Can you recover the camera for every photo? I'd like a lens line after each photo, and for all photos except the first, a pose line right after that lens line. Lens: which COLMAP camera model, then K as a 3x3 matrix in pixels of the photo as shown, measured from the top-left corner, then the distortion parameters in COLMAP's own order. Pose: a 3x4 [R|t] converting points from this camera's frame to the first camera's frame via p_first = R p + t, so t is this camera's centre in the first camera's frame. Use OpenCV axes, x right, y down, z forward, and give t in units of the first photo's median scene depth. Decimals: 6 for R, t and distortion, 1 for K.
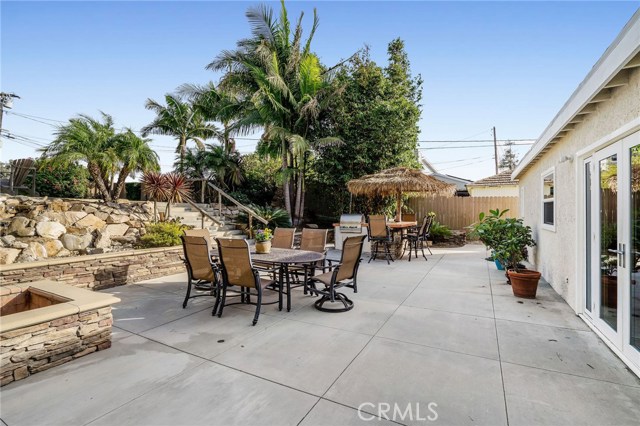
lens RADIAL K [[294.5, 0, 324.3], [0, 294.5, 210.5], [0, 0, 1]] dist [-0.001794, 0.000362]
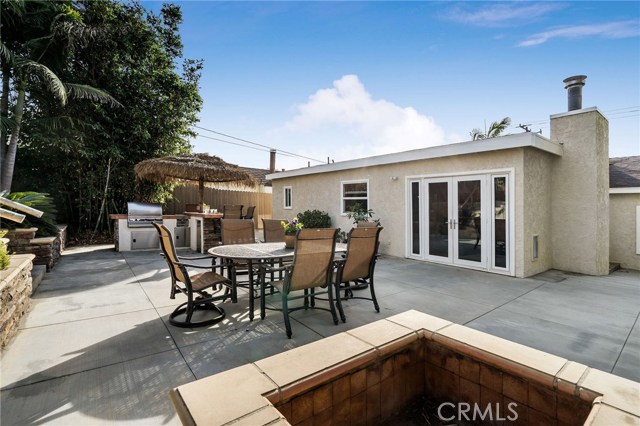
lens RADIAL K [[294.5, 0, 324.3], [0, 294.5, 210.5], [0, 0, 1]] dist [-0.001794, 0.000362]
pose [[0.382130, 0.006614, 0.924085, -1.021880], [-0.029206, 0.999561, 0.004924, 0.033049], [-0.923647, -0.028871, 0.382156, 0.644102]]
